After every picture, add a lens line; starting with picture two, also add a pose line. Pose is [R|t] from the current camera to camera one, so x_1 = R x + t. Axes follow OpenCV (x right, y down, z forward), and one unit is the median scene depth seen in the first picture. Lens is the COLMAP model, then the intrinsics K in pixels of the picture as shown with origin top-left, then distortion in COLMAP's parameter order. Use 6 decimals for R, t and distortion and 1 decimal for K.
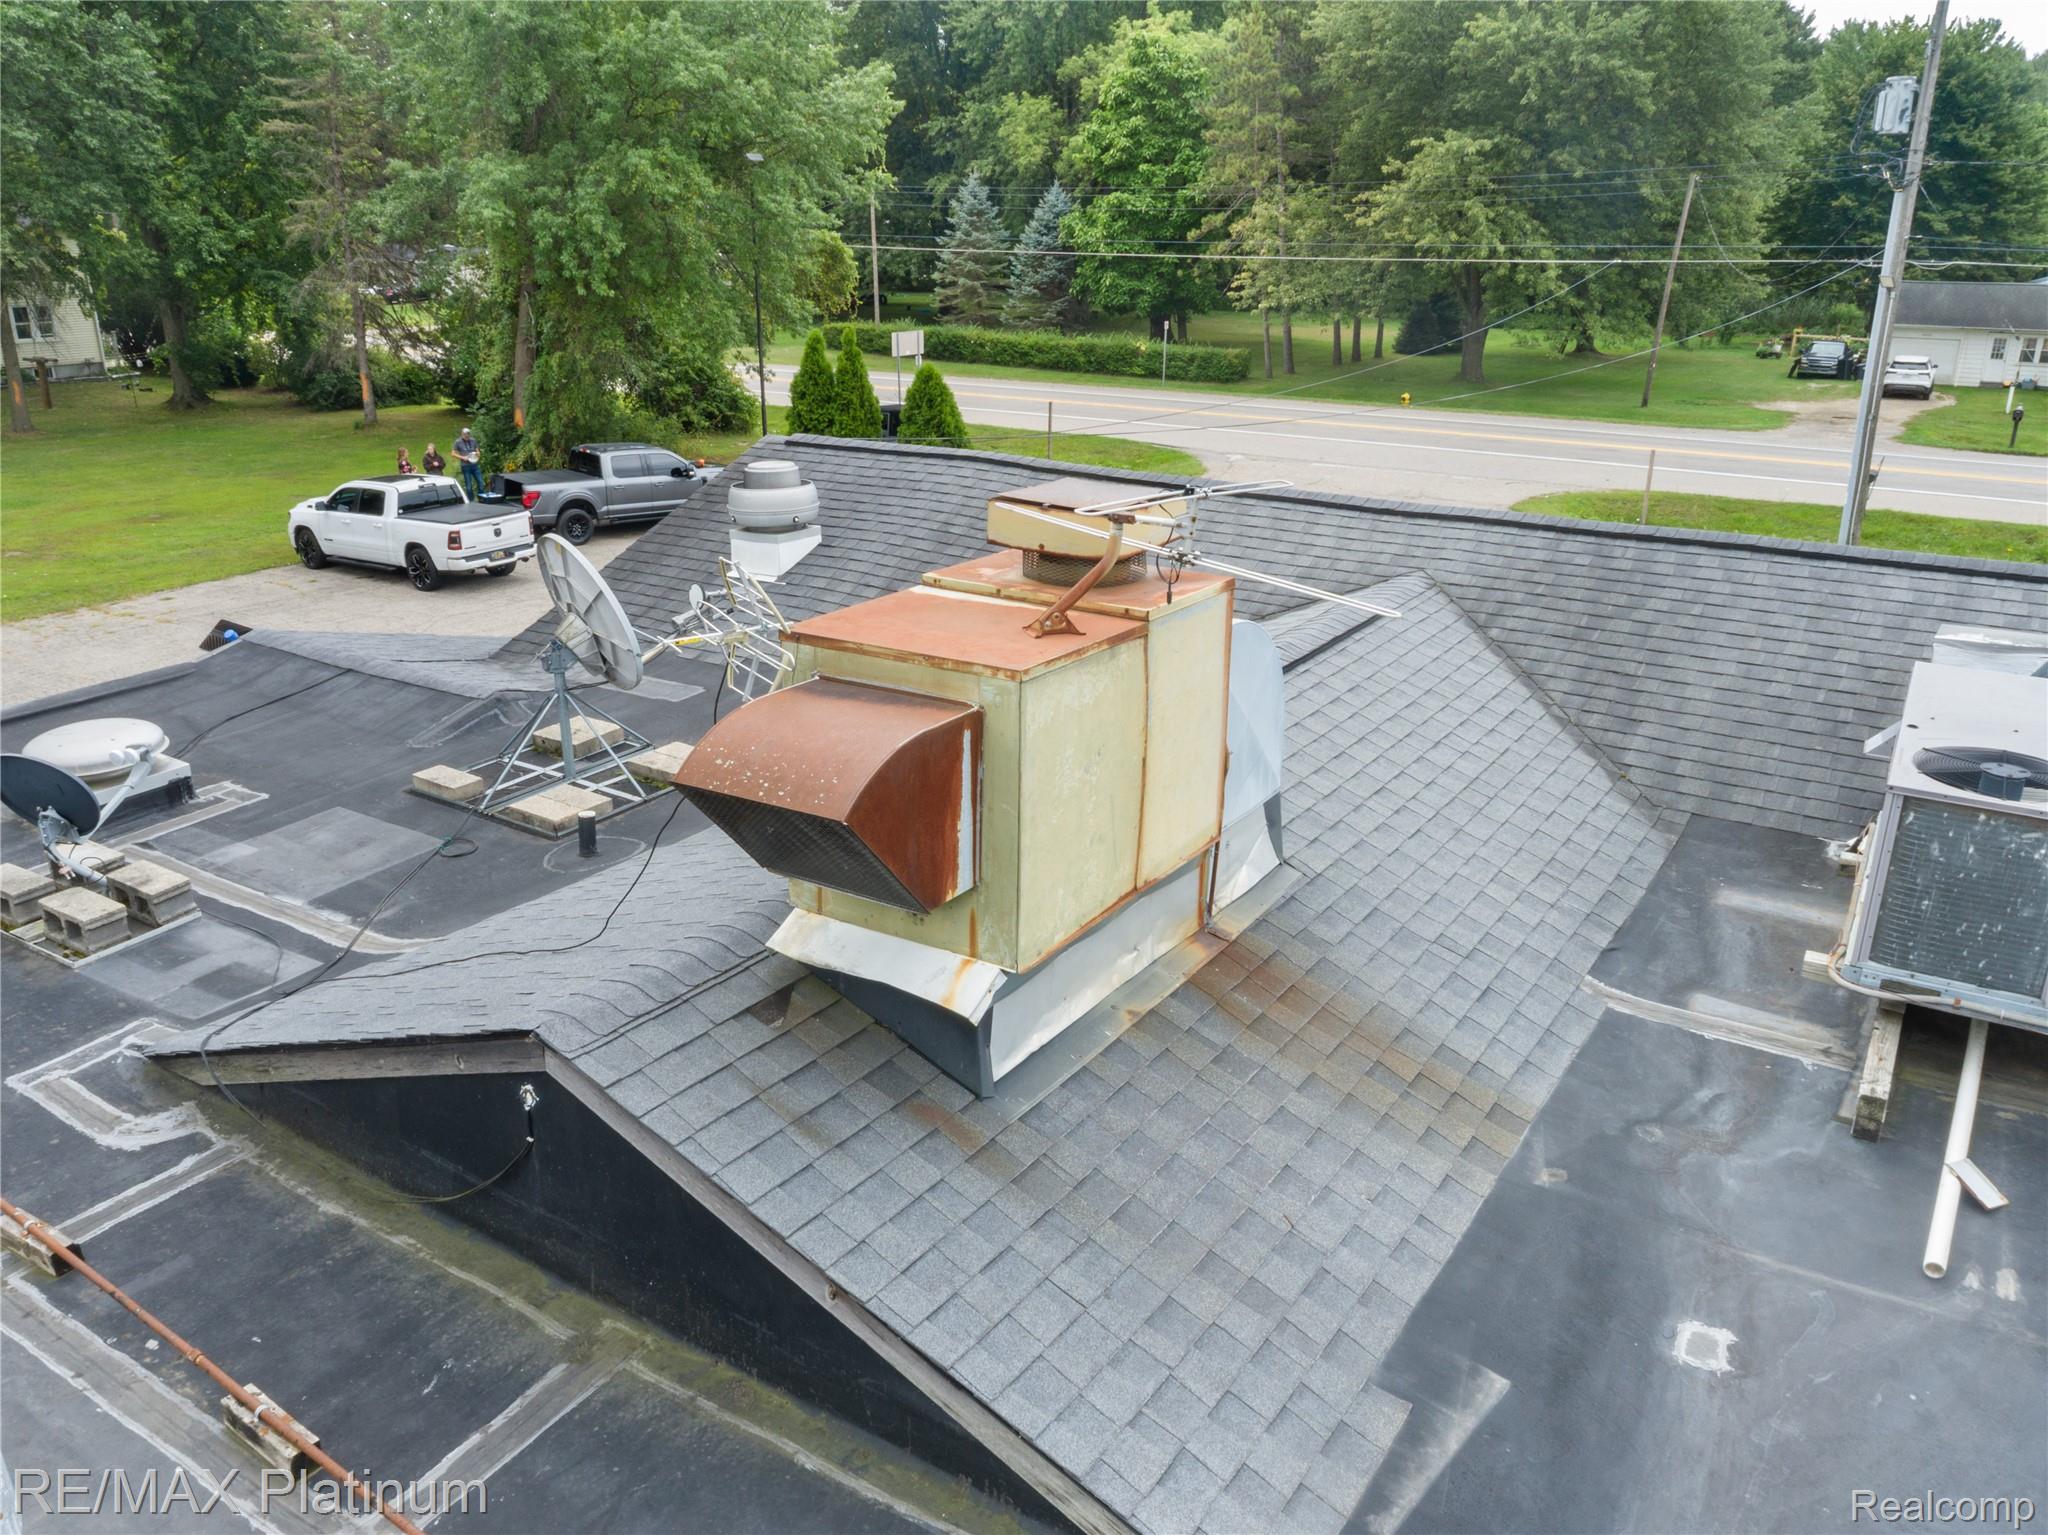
lens RADIAL K [[1554.7, 0, 1024.0], [0, 1554.7, 770.7], [0, 0, 1]] dist [-0.021861, 0.010960]
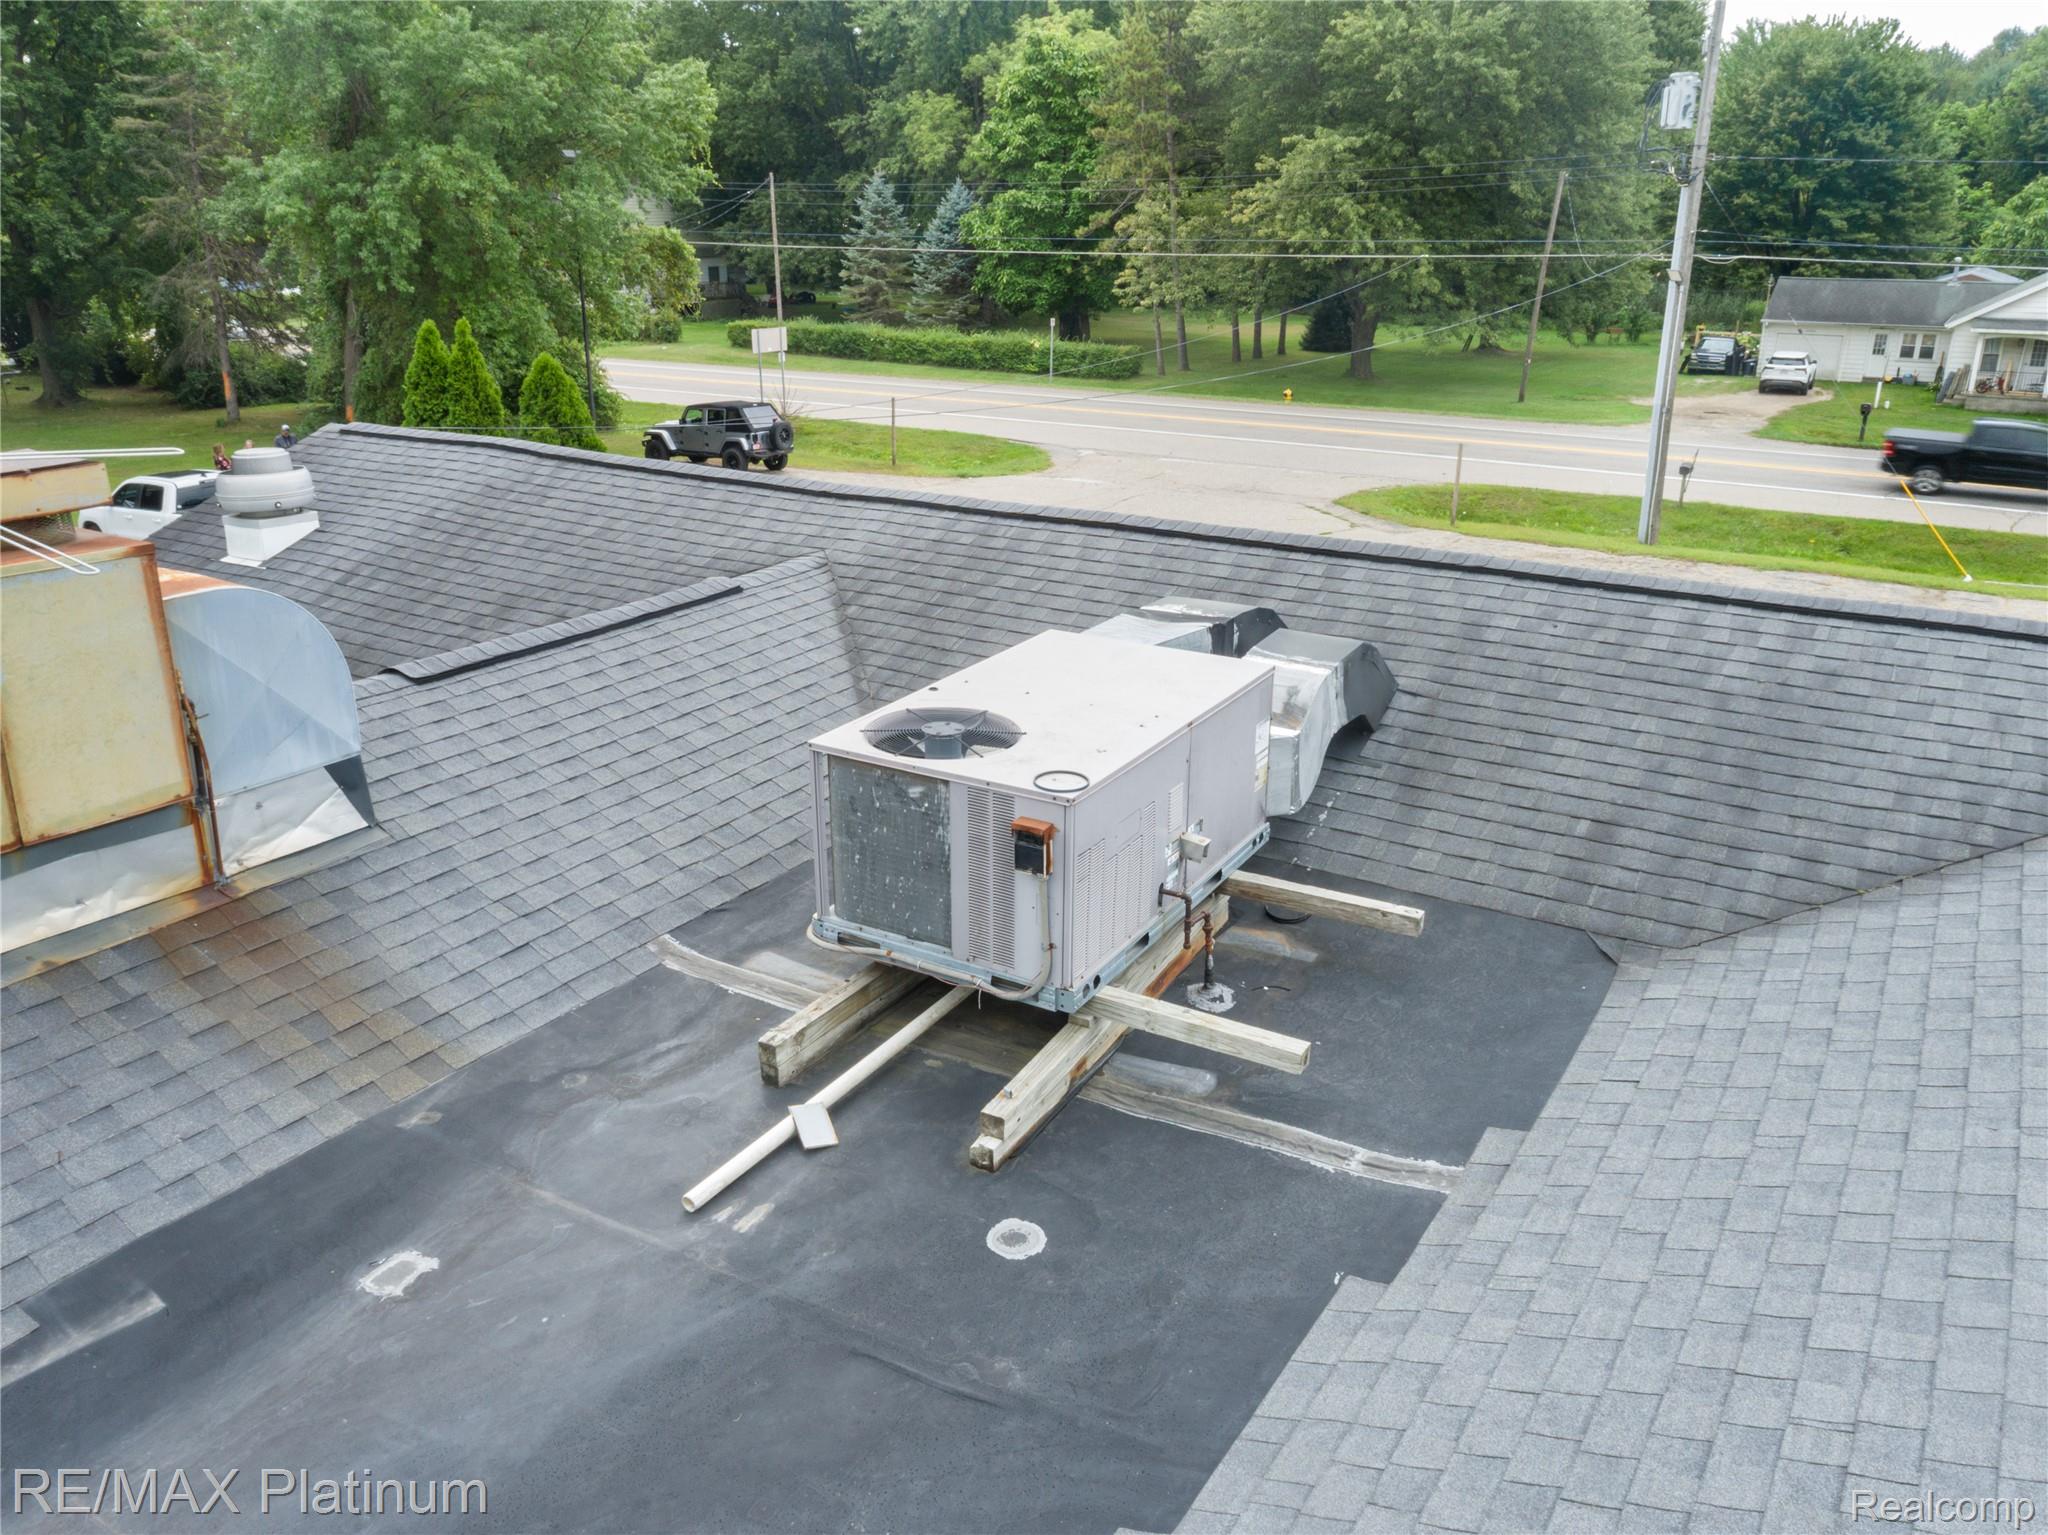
lens RADIAL K [[1554.7, 0, 1019.7], [0, 1554.7, 768.9], [0, 0, 1]] dist [-0.021861, 0.010960]
pose [[0.999930, -0.003883, 0.011196, 0.070024], [0.003890, 0.999992, -0.000646, 0.002872], [-0.011194, 0.000689, 0.999937, -0.003803]]
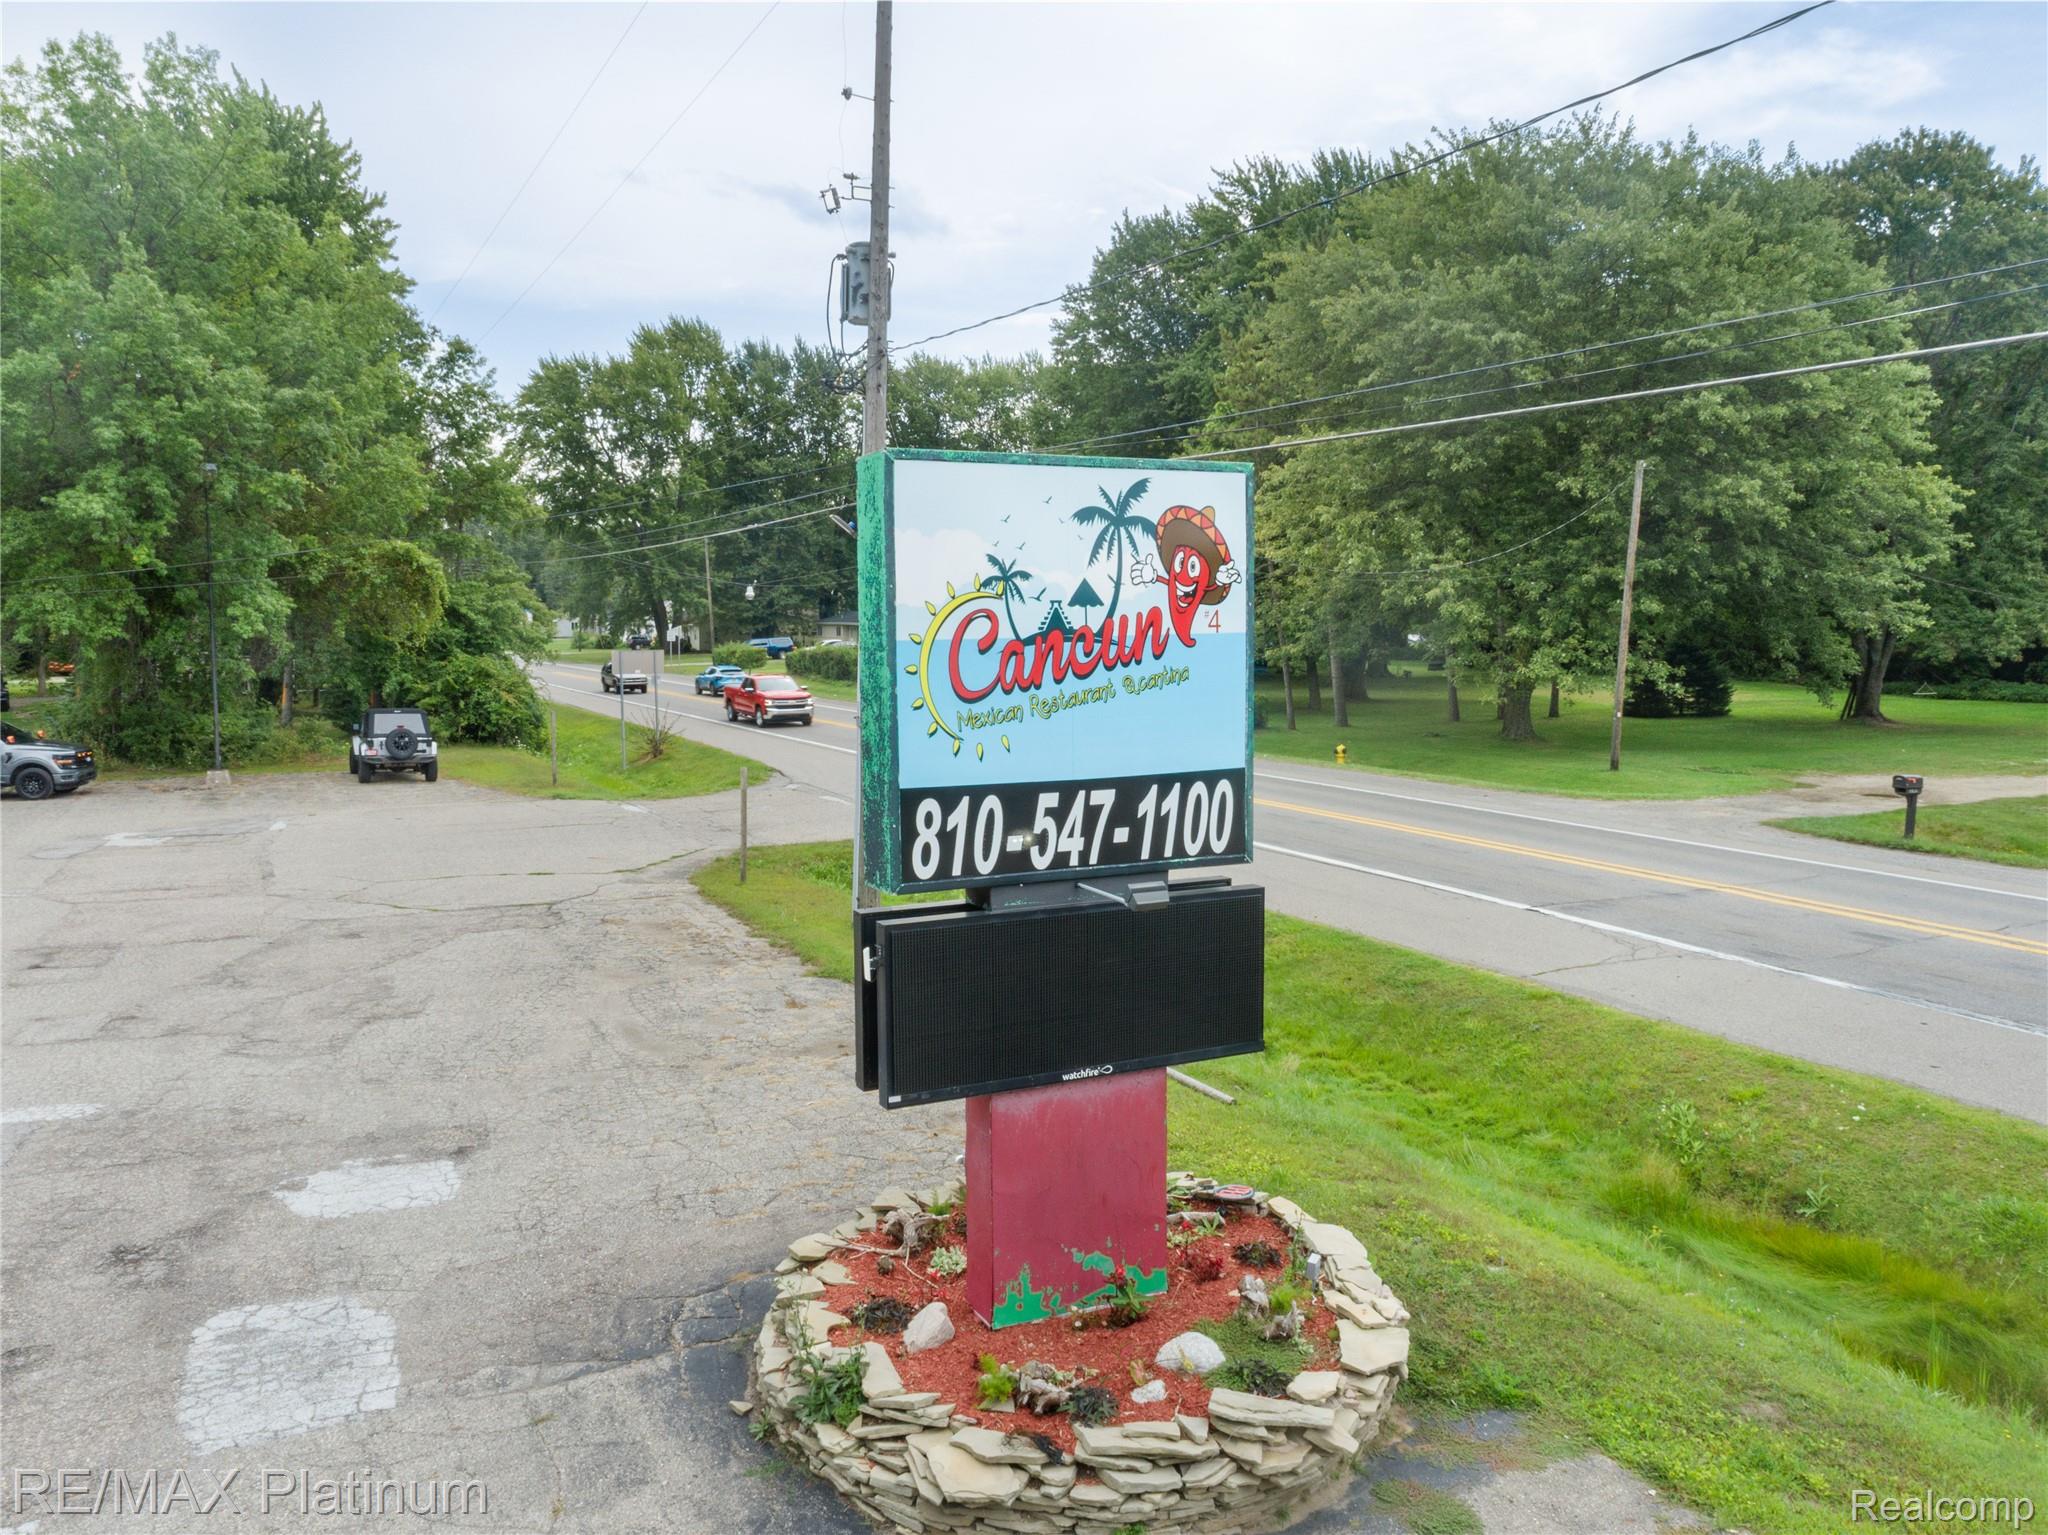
lens RADIAL K [[1554.7, 0, 1024.1], [0, 1554.7, 768.1], [0, 0, 1]] dist [-0.021861, 0.010960]
pose [[0.872685, 0.044008, -0.486296, 0.570396], [-0.158953, 0.967286, -0.197715, -0.058242], [0.461686, 0.249842, 0.851132, 0.297800]]
